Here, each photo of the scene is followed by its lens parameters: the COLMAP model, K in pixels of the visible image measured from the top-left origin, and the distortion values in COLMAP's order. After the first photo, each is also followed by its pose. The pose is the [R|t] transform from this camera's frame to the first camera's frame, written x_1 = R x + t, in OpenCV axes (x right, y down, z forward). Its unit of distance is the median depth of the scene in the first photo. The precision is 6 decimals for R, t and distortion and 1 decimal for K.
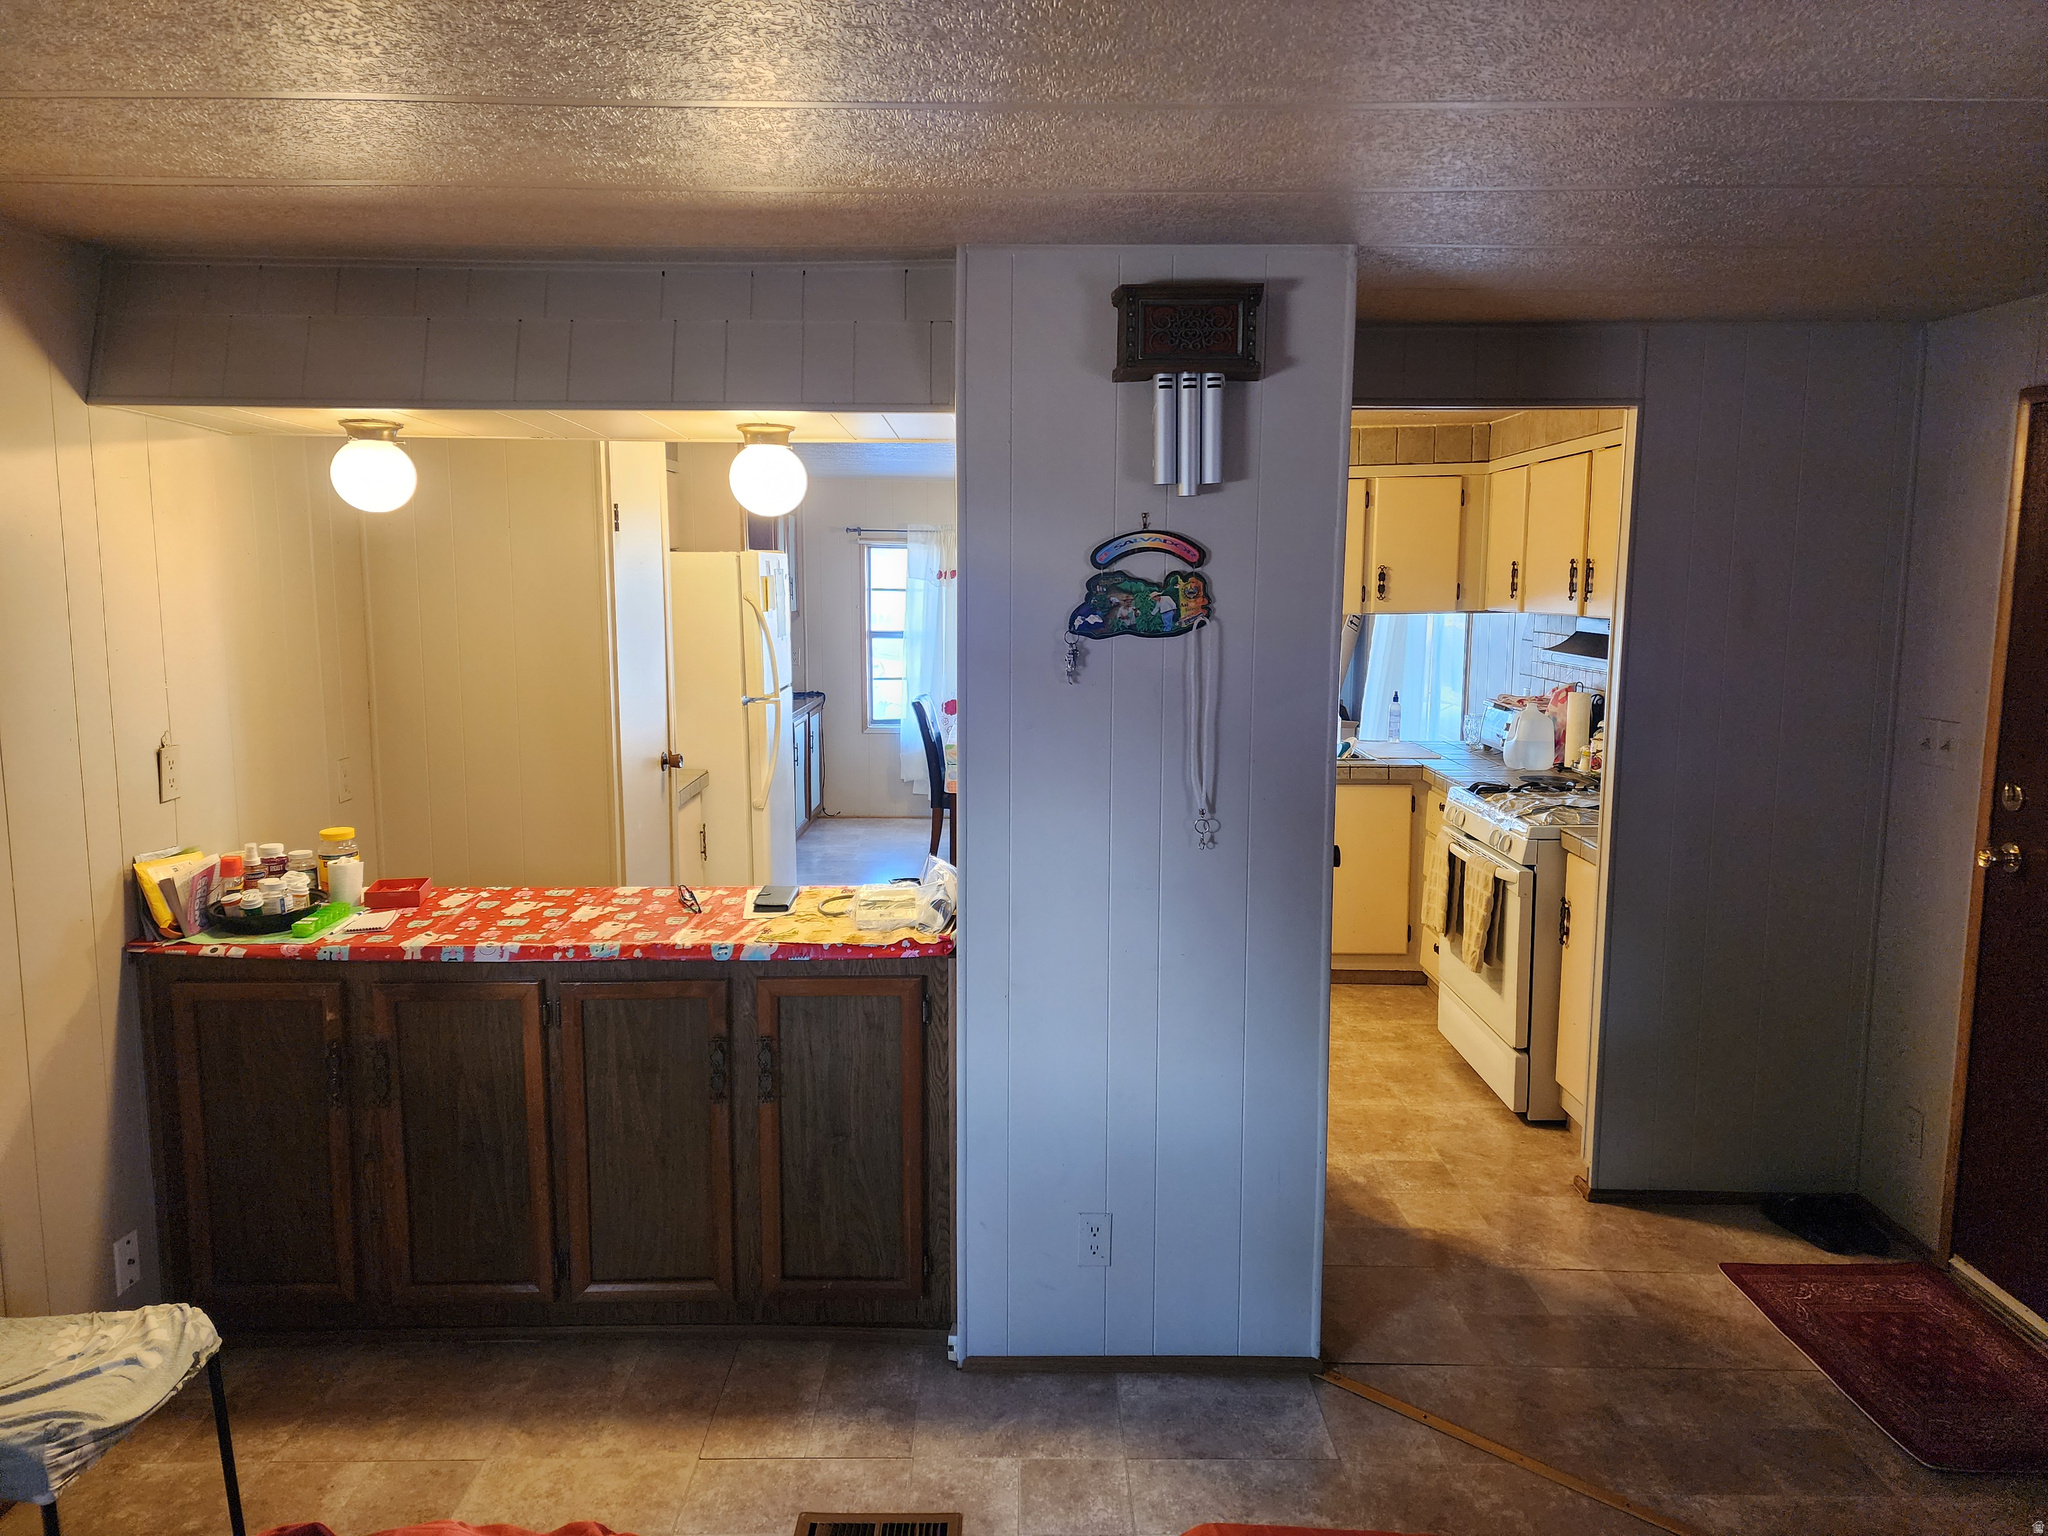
lens RADIAL K [[1375.3, 0, 1031.6], [0, 1375.3, 767.4], [0, 0, 1]] dist [0.094792, -0.082594]
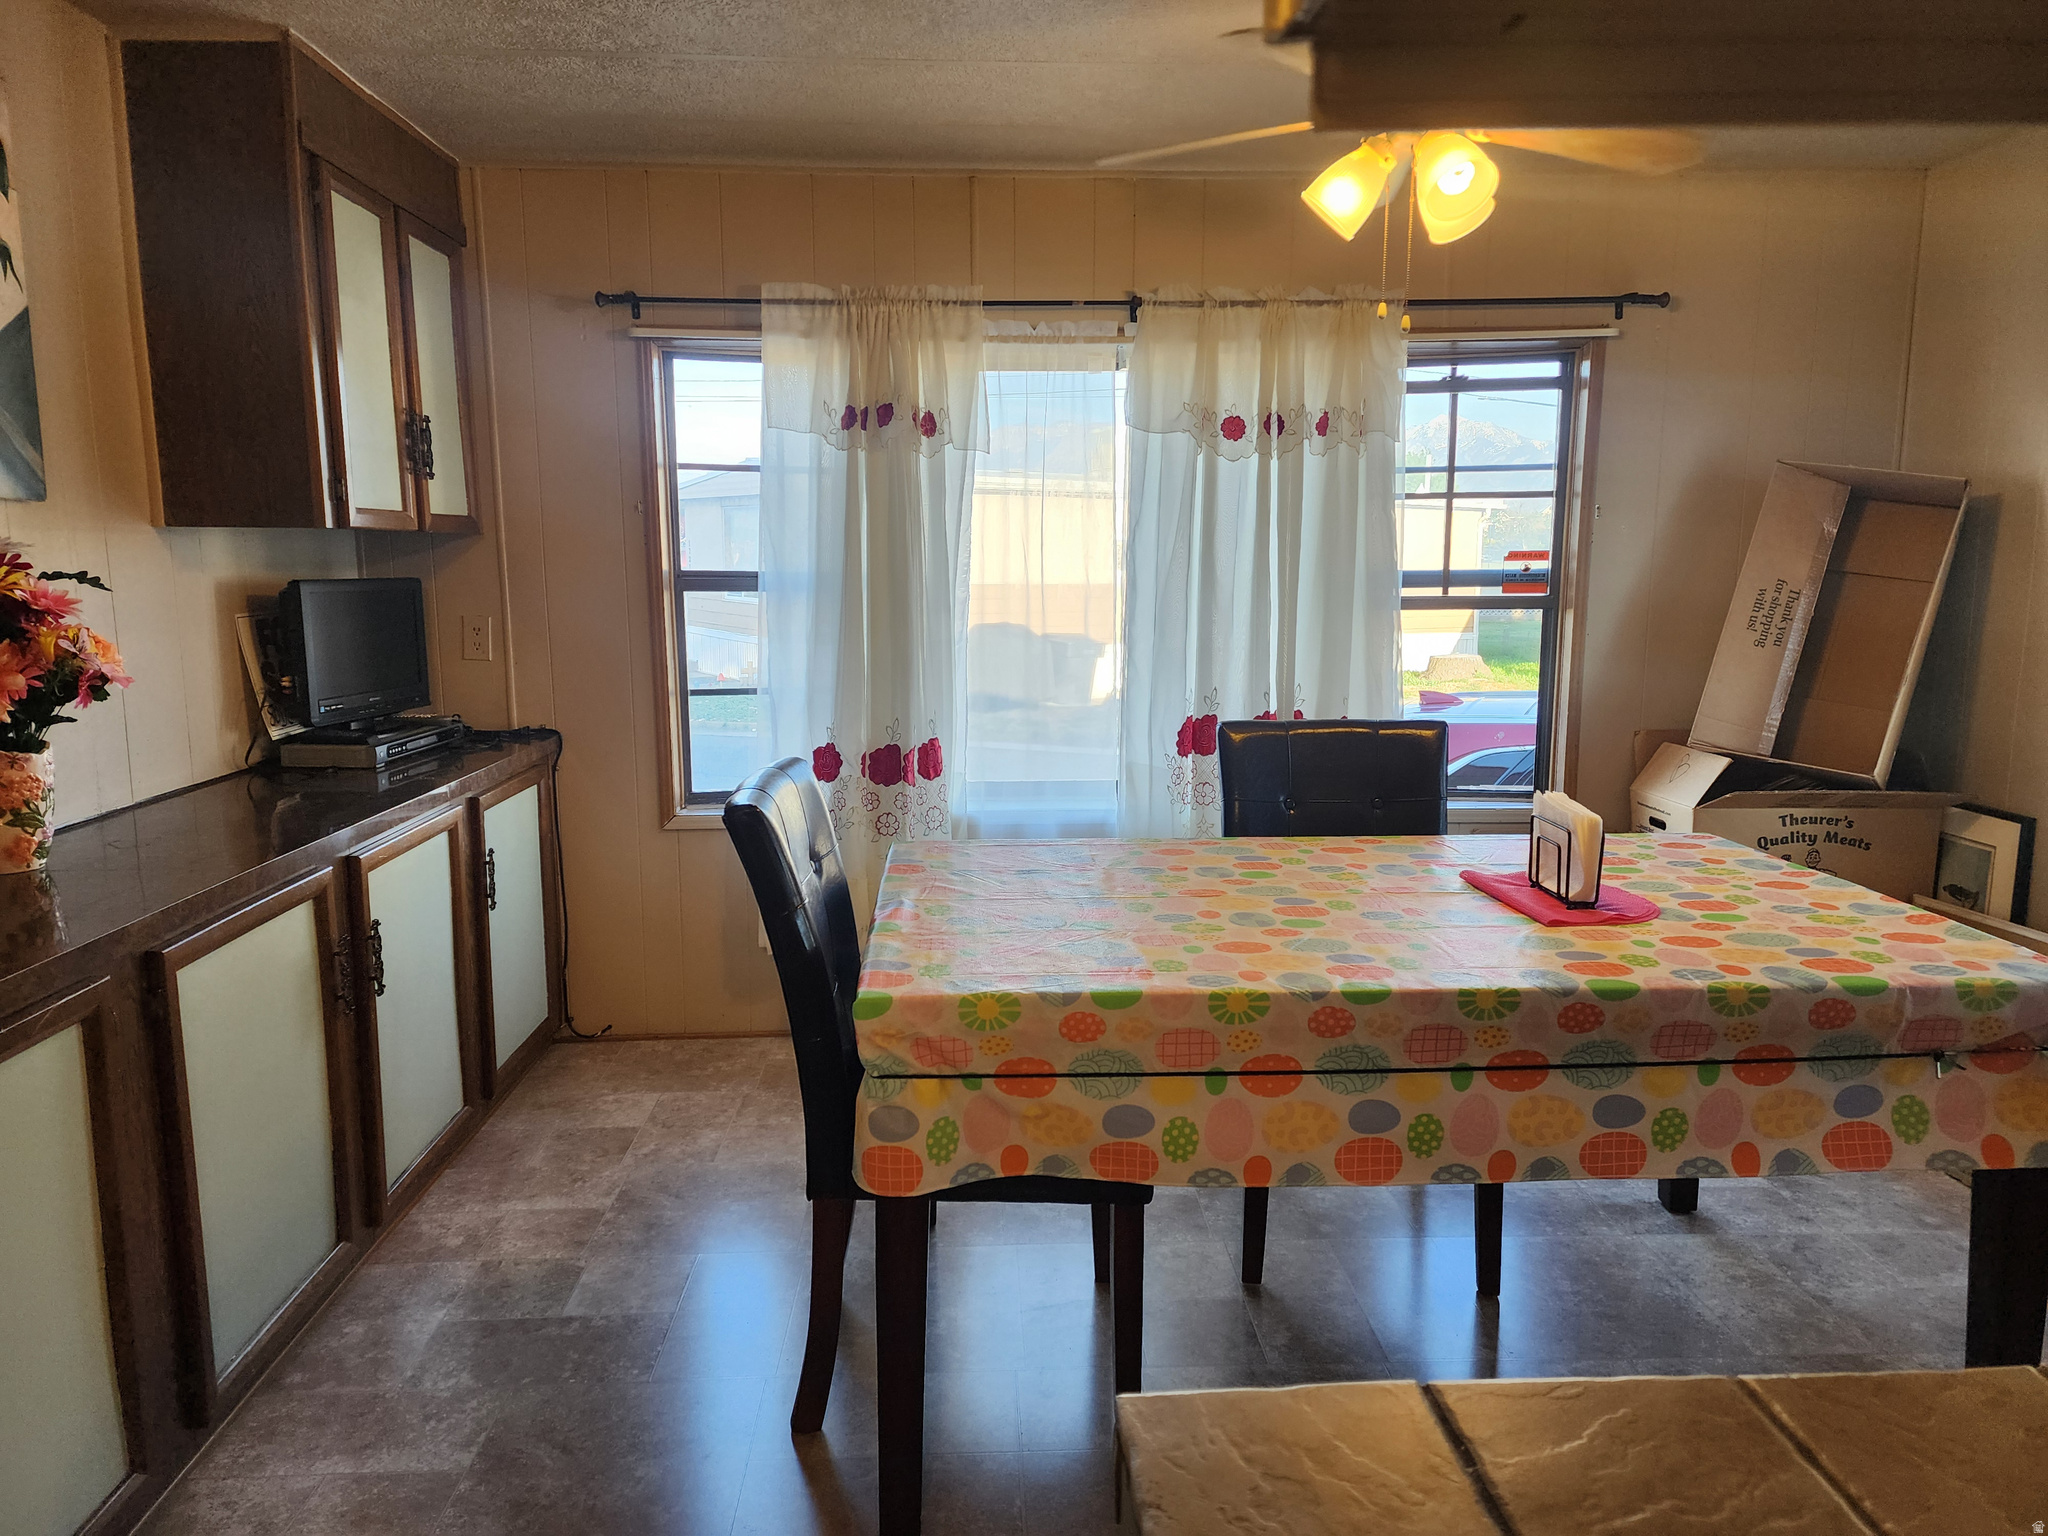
lens RADIAL K [[1375.3, 0, 1031.6], [0, 1375.3, 767.4], [0, 0, 1]] dist [0.094792, -0.082594]
pose [[0.999333, -0.006503, 0.035939, -0.030384], [0.005635, 0.999691, 0.024207, -0.052350], [-0.036085, -0.023988, 0.999061, 0.602516]]
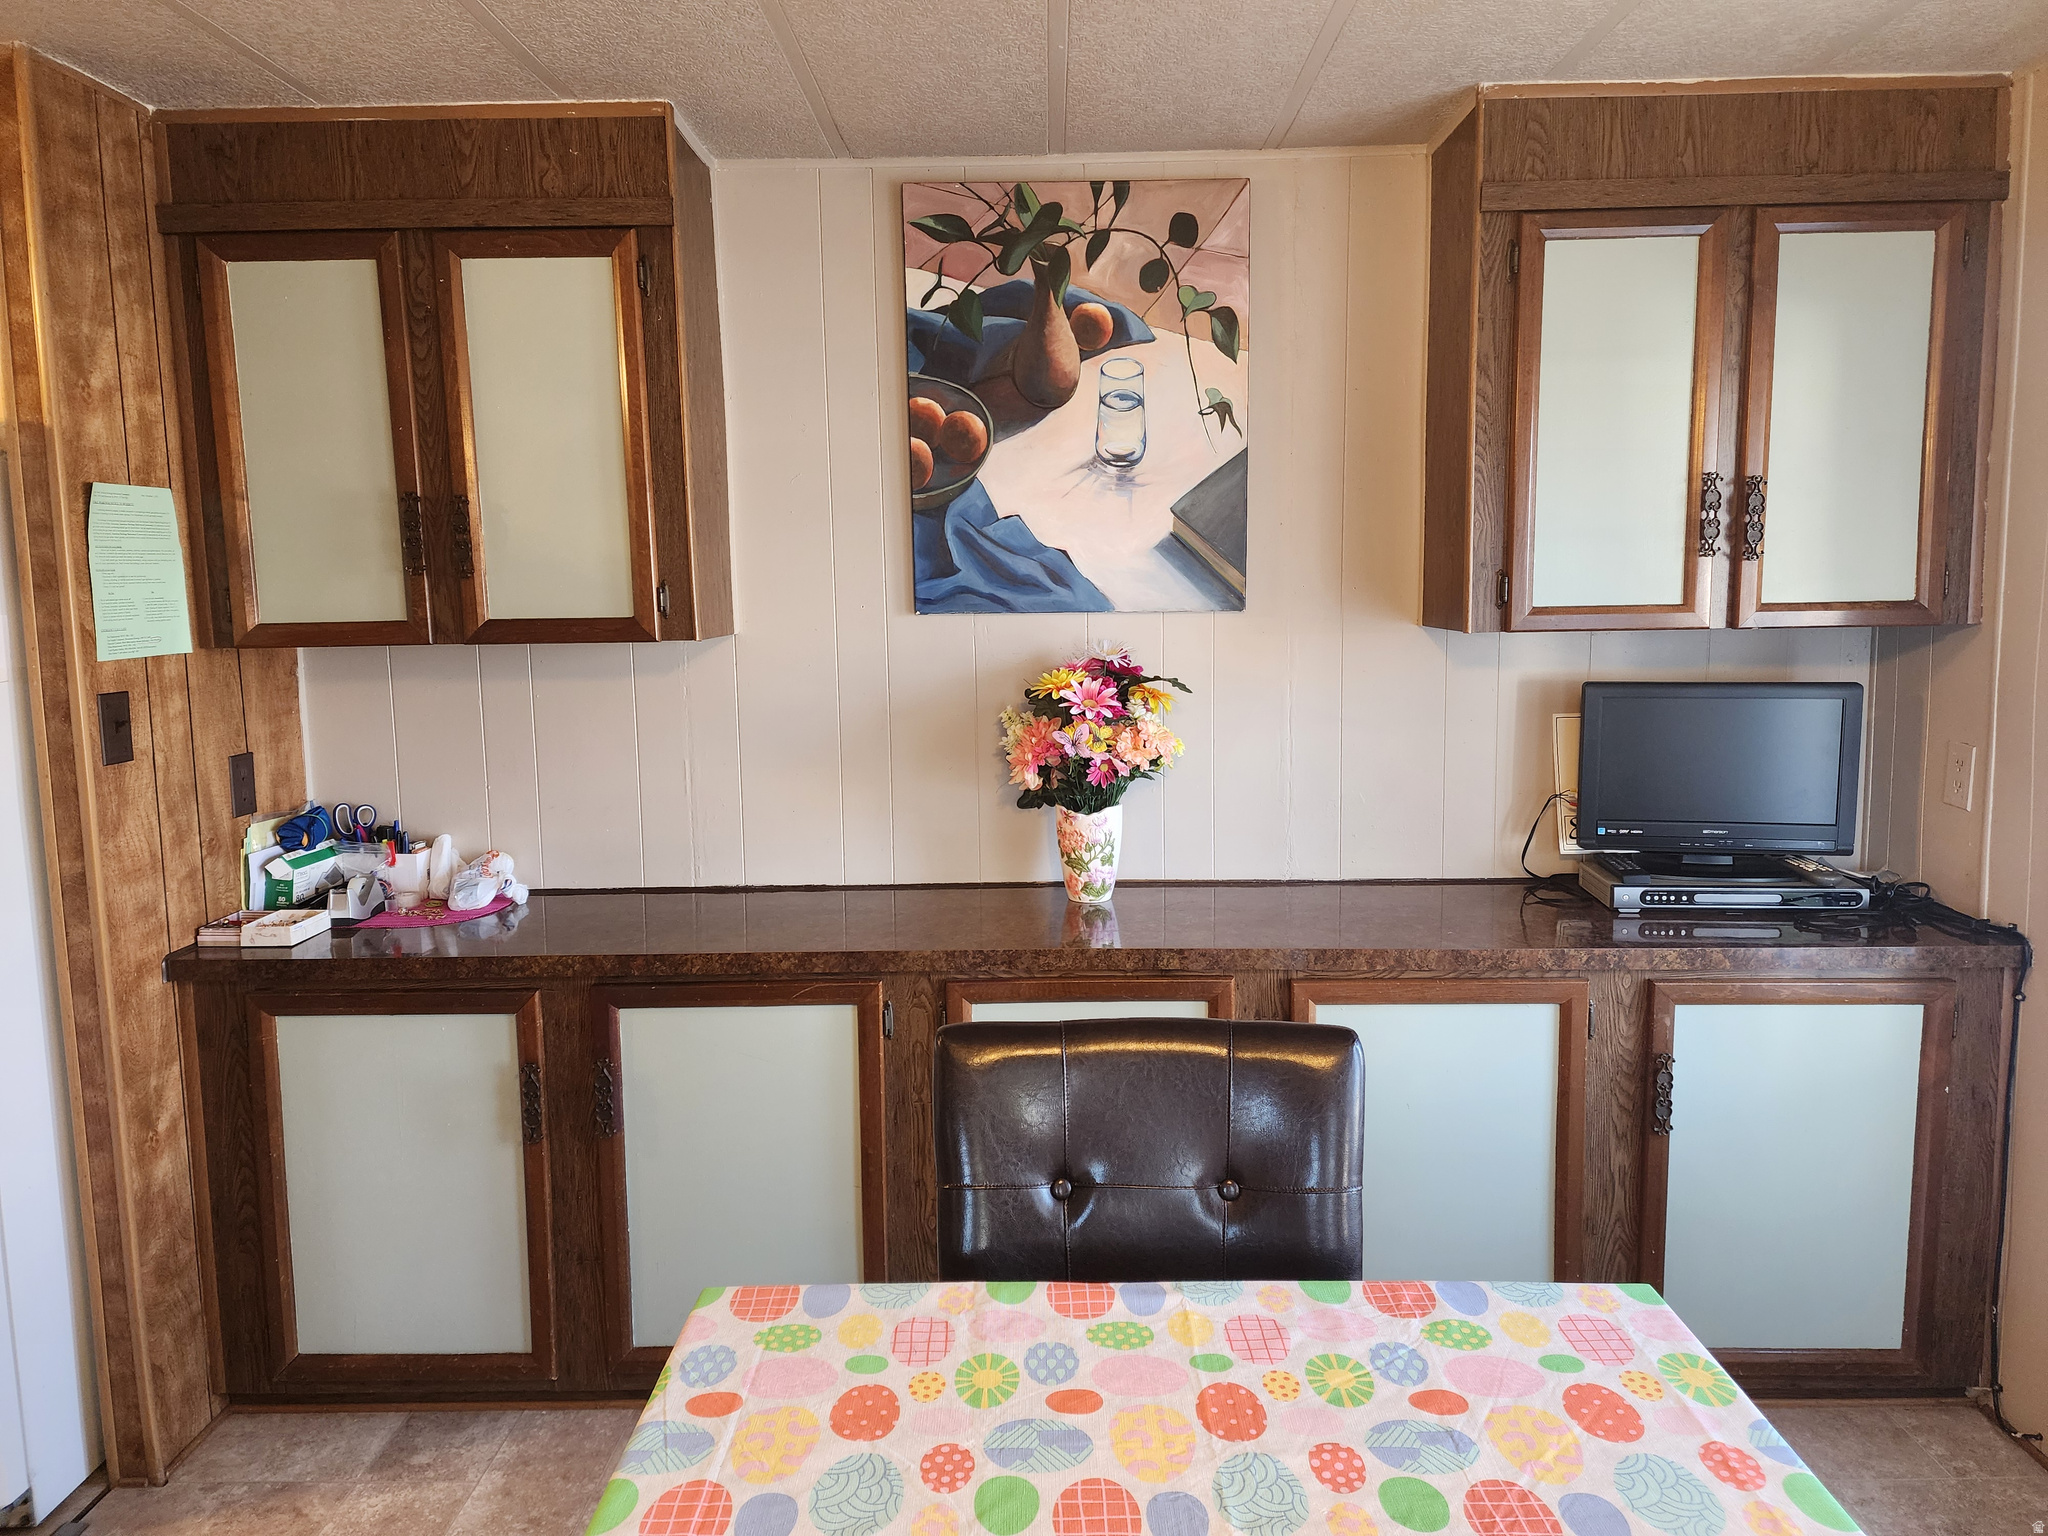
lens RADIAL K [[1366.1, 0, 1018.1], [0, 1366.1, 750.8], [0, 0, 1]] dist [0.128921, -0.159352]
pose [[-0.033176, 0.130394, -0.990907, 0.096209], [-0.116319, 0.984211, 0.133408, -0.098903], [0.992658, 0.119688, -0.017485, 0.824048]]
